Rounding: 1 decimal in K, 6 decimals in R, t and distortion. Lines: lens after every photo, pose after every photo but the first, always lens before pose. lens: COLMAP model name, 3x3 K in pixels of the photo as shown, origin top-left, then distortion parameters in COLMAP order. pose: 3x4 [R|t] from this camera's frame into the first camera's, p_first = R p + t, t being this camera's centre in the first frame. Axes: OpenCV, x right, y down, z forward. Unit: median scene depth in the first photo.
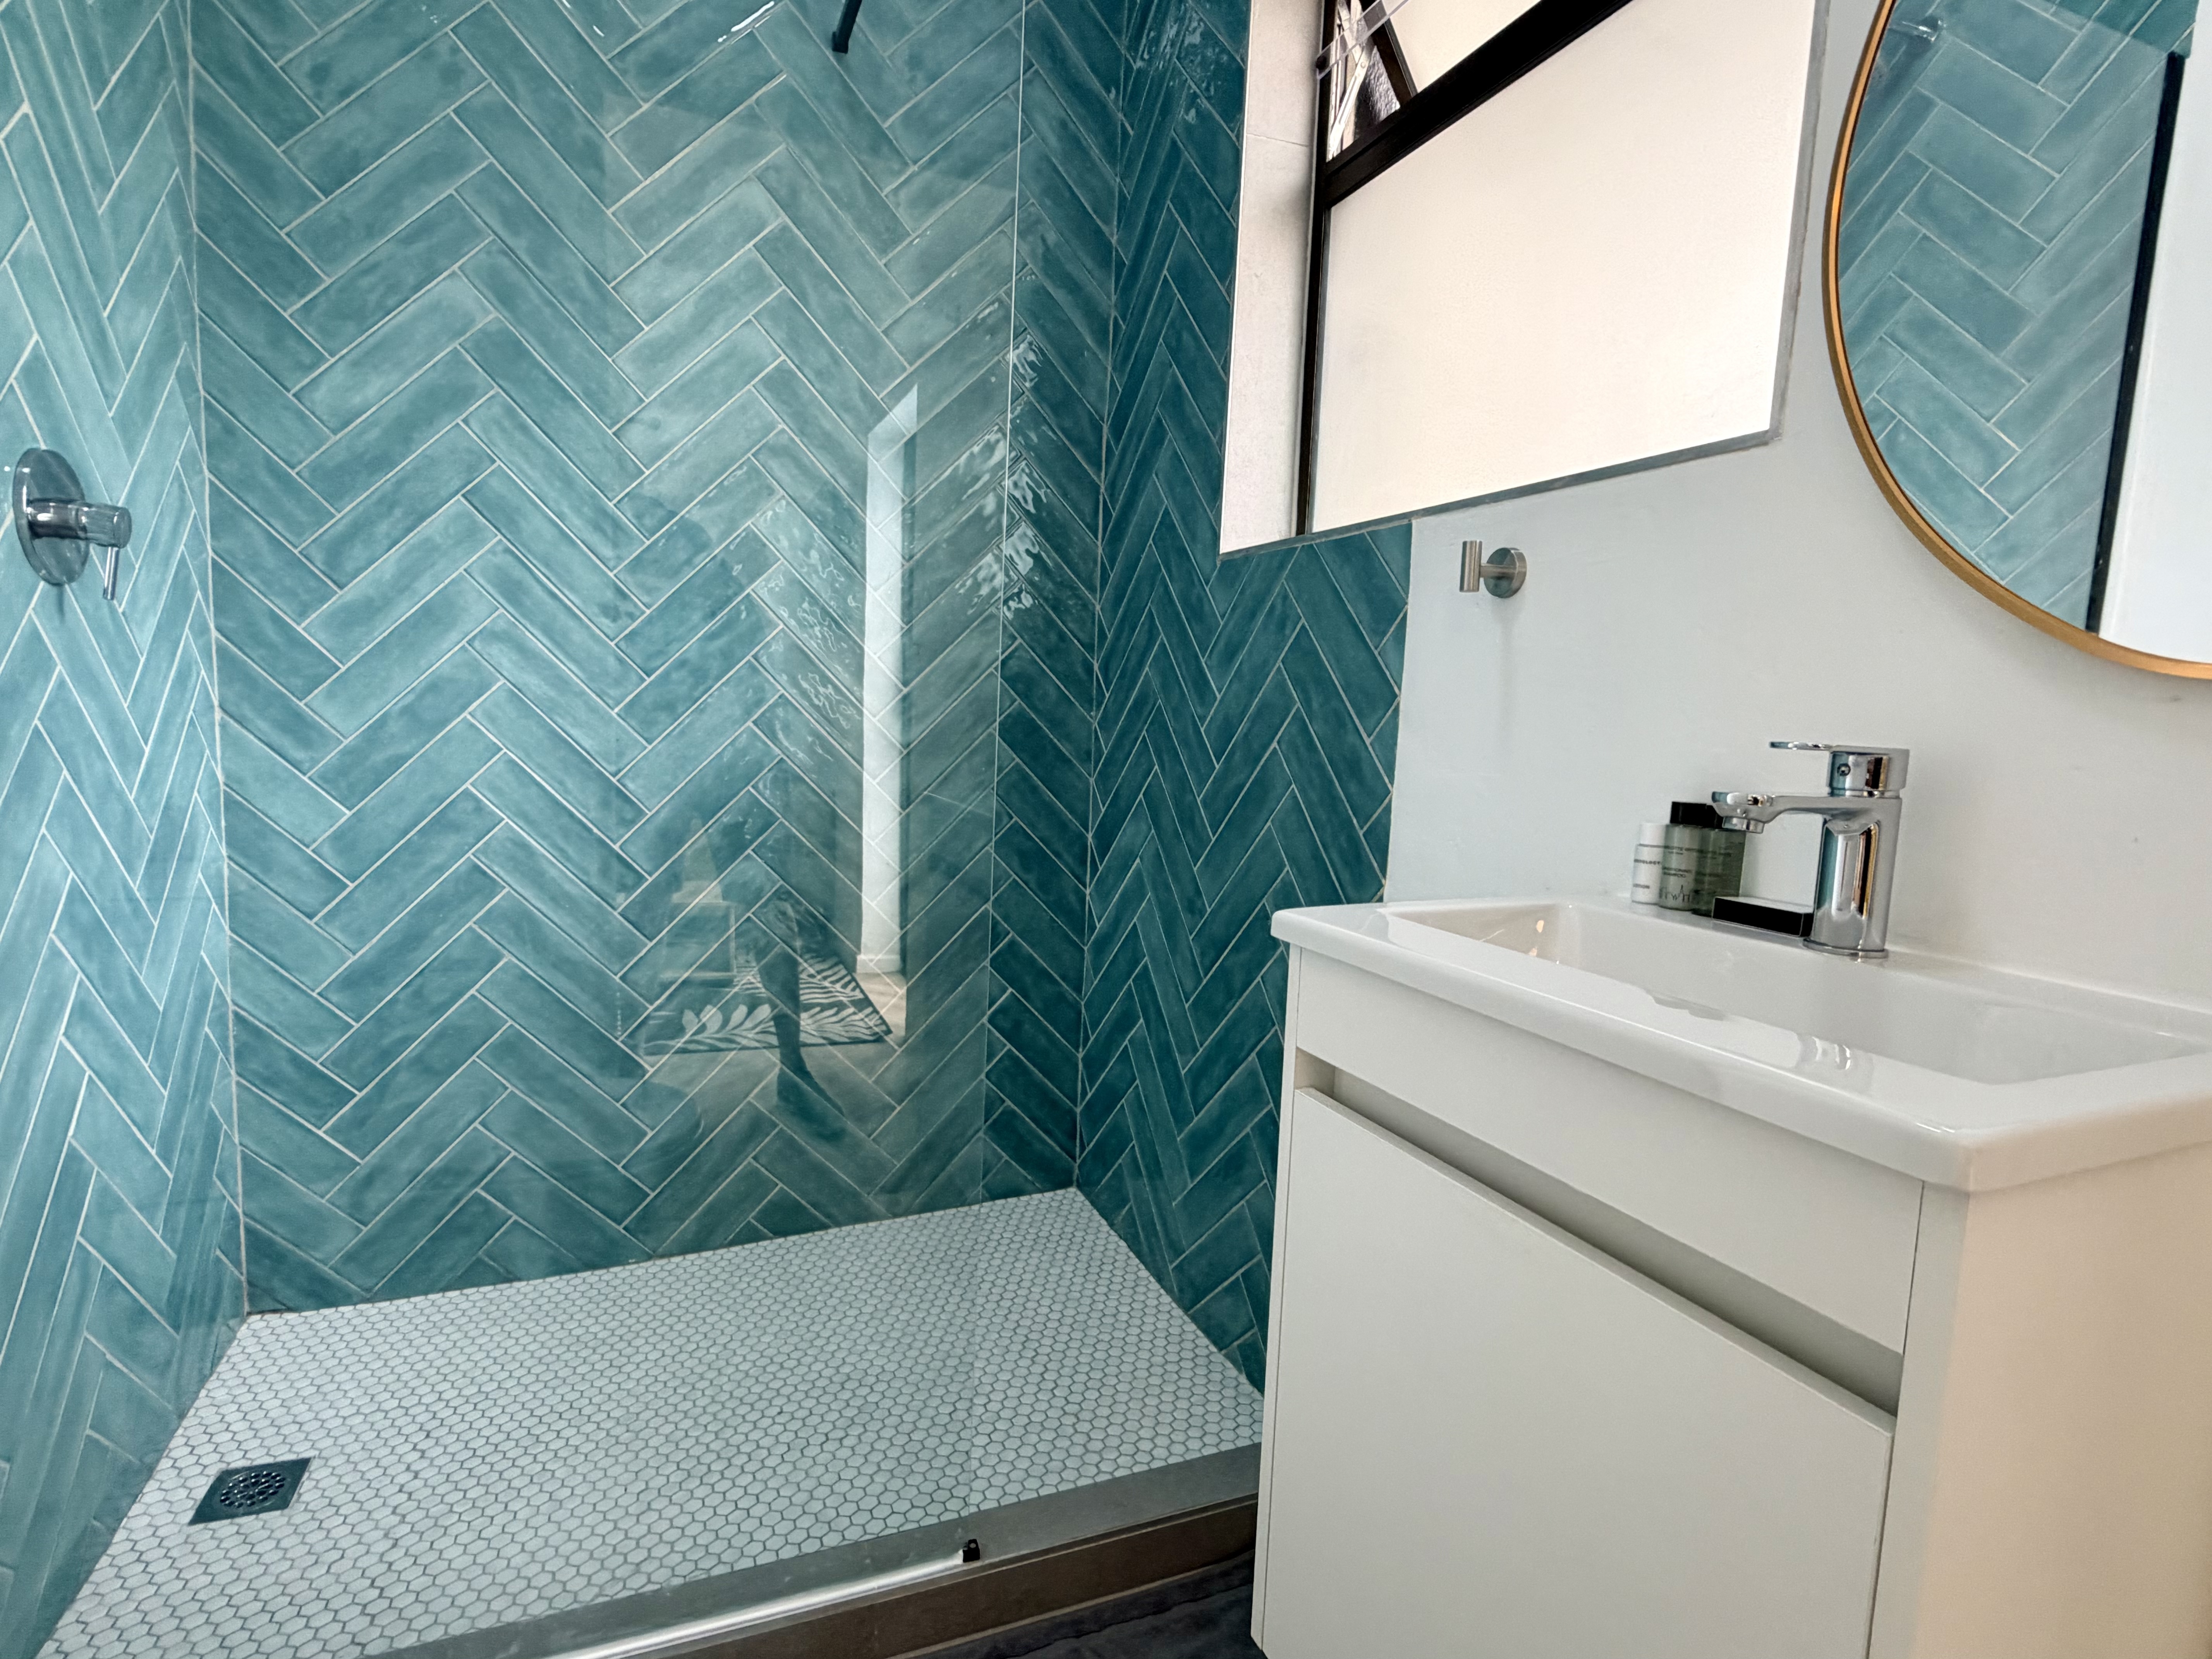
lens RADIAL K [[1108.3, 0, 1091.9], [0, 1108.3, 834.8], [0, 0, 1]] dist [0.000023, -0.000233]
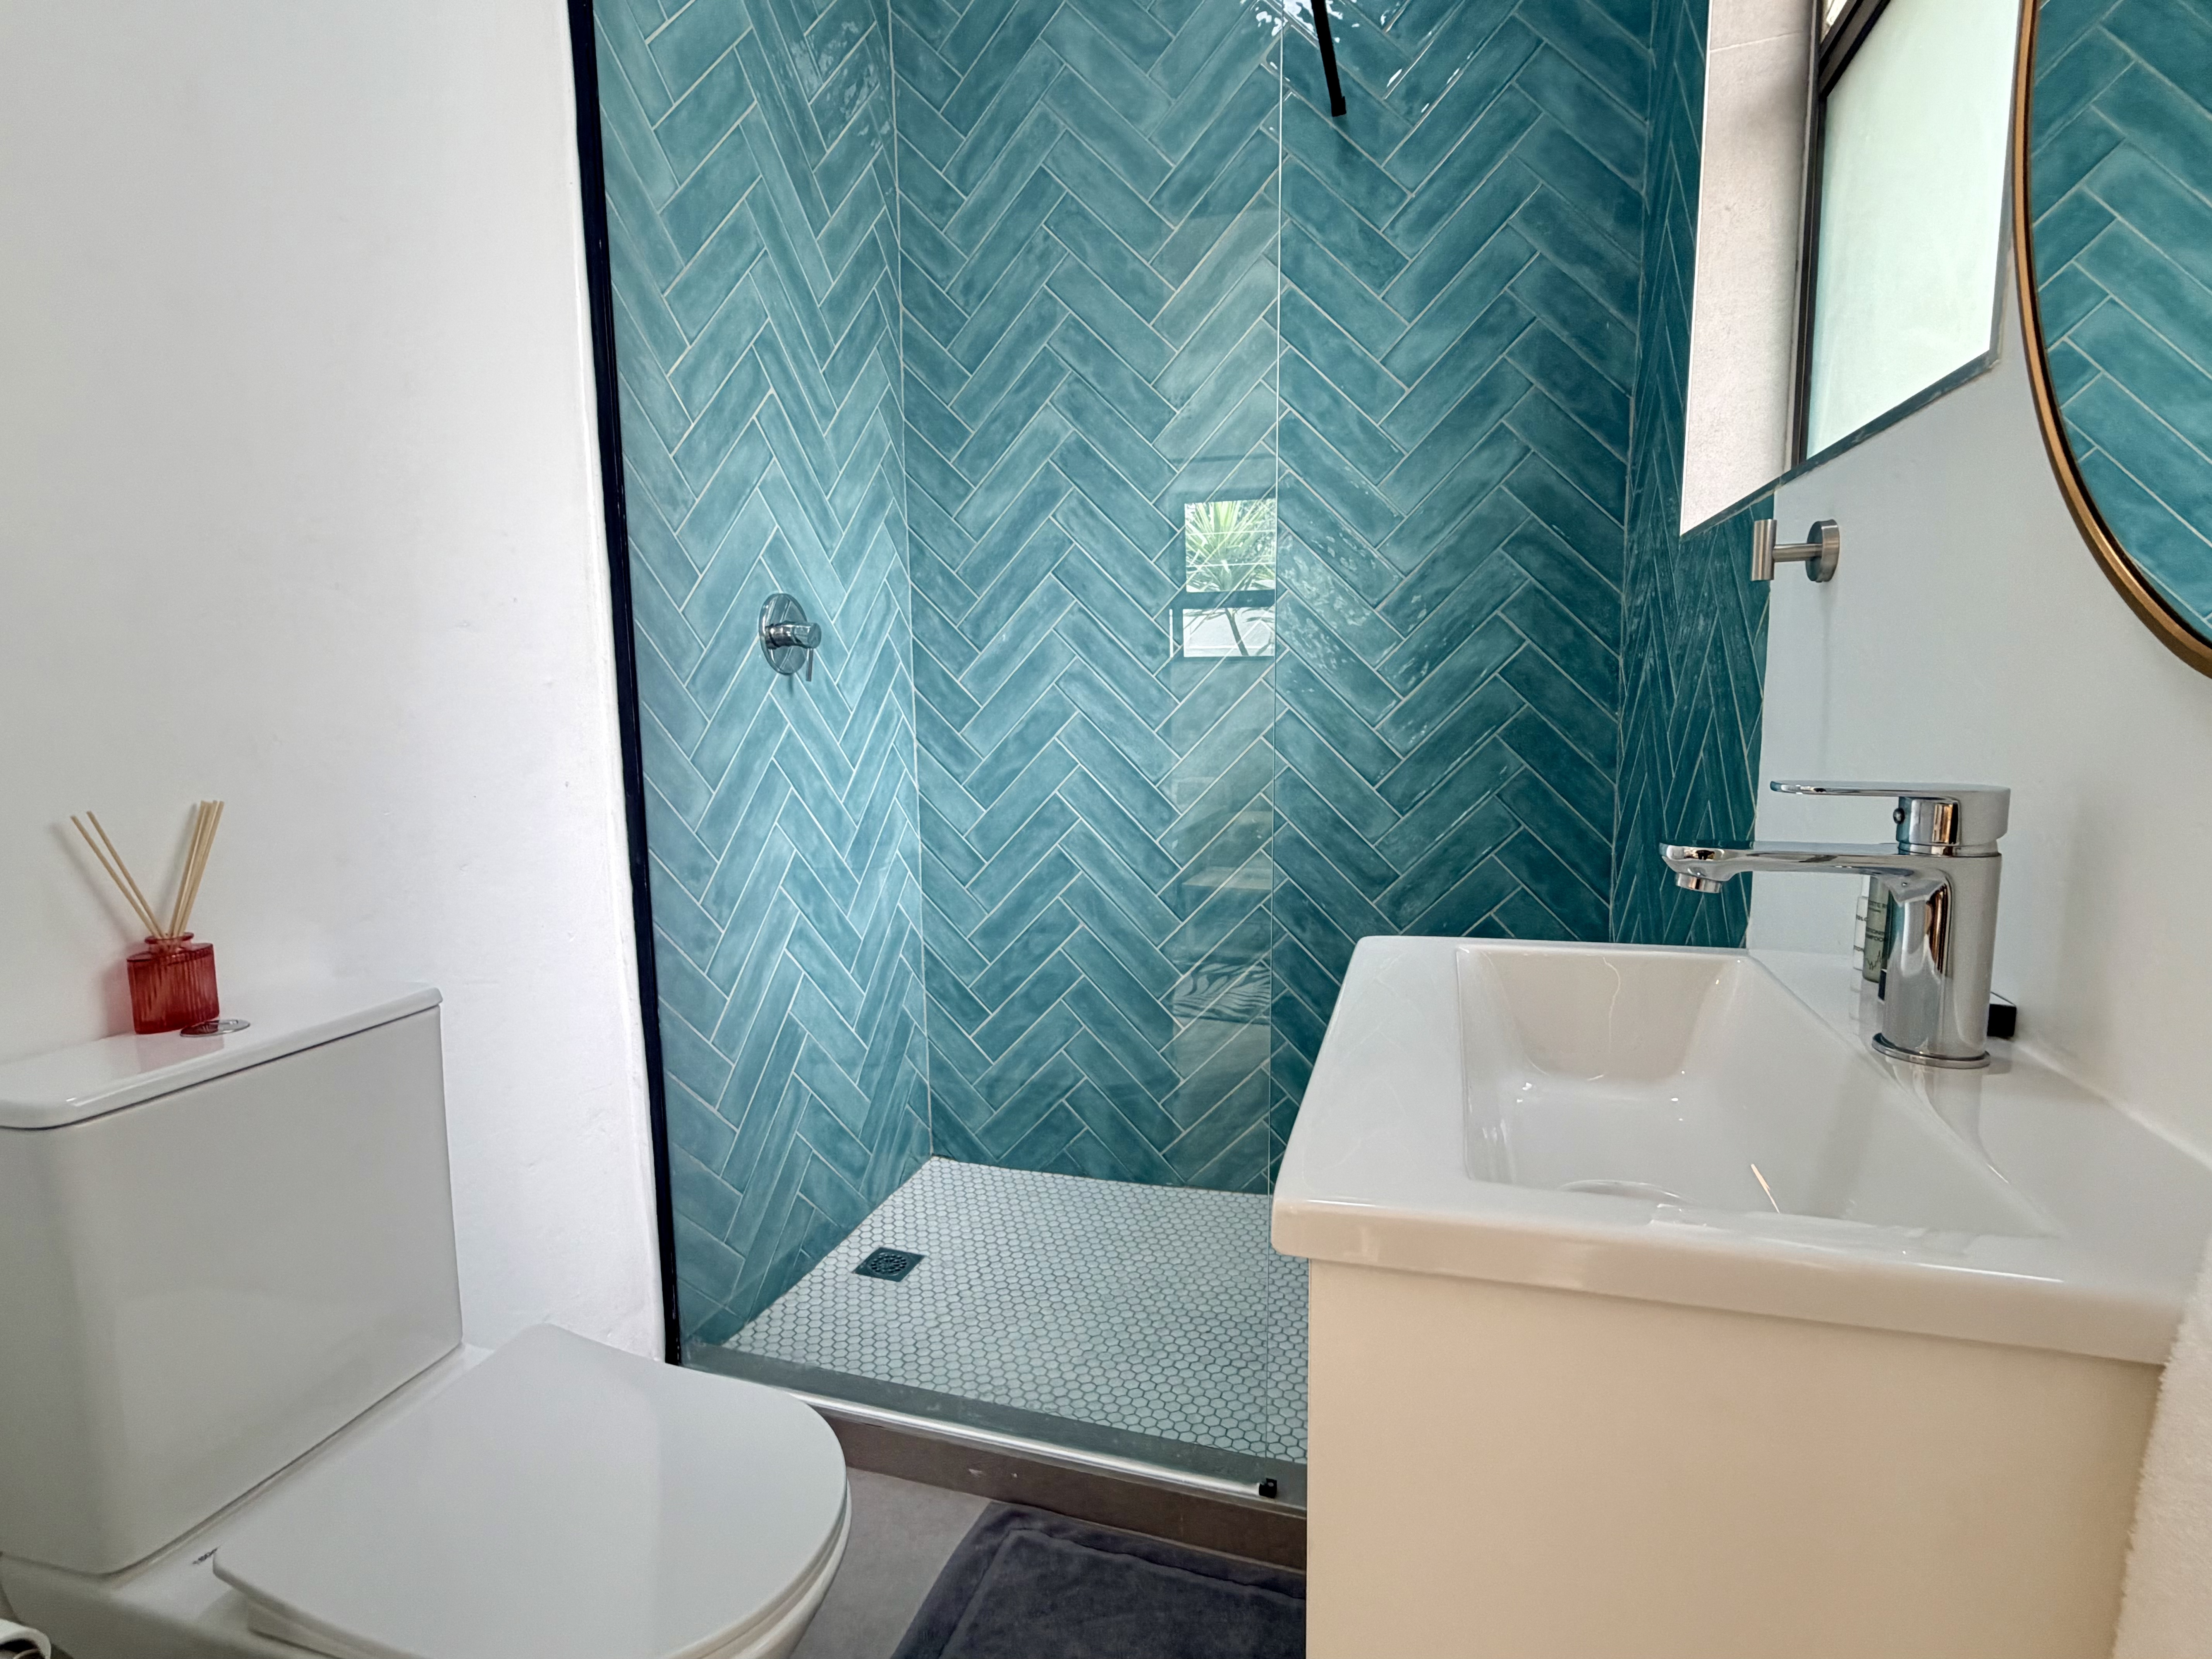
lens RADIAL K [[1109.3, 0, 1099.2], [0, 1109.3, 831.0], [0, 0, 1]] dist [-0.000964, -0.000803]
pose [[0.767298, 0.028996, -0.640635, 0.321286], [-0.023628, 0.999577, 0.016943, -0.021437], [0.640855, 0.002137, 0.767659, 0.022586]]
